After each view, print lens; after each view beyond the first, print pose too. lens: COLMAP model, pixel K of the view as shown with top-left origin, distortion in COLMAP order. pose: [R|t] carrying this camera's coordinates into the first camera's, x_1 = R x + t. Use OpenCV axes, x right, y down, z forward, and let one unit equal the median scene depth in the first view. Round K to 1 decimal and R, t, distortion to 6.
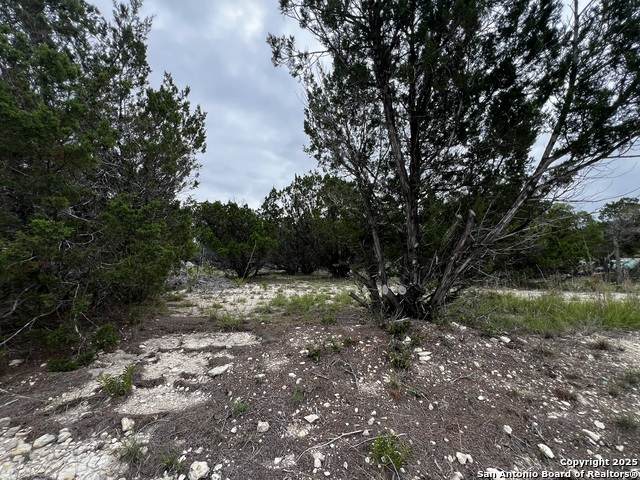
lens RADIAL K [[254.7, 0, 316.3], [0, 254.7, 244.9], [0, 0, 1]] dist [-0.001363, 0.000446]
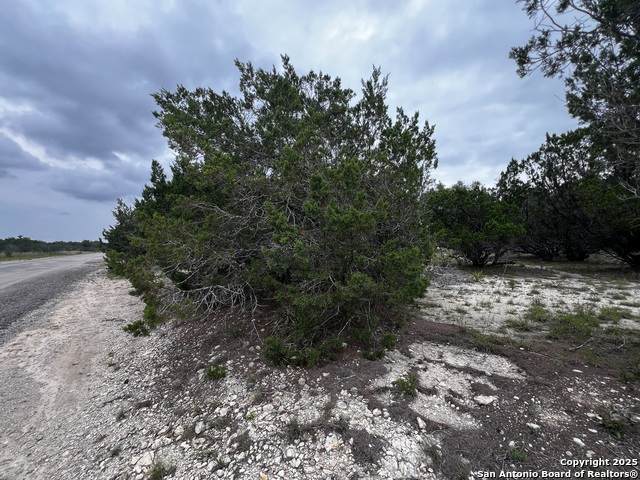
lens RADIAL K [[254.4, 0, 320.2], [0, 254.4, 240.2], [0, 0, 1]] dist [-0.002134, 0.000964]
pose [[0.683560, -0.043281, -0.728610, -0.026798], [0.103728, 0.993869, 0.038277, -0.276746], [0.722486, -0.101742, 0.683858, -0.183469]]
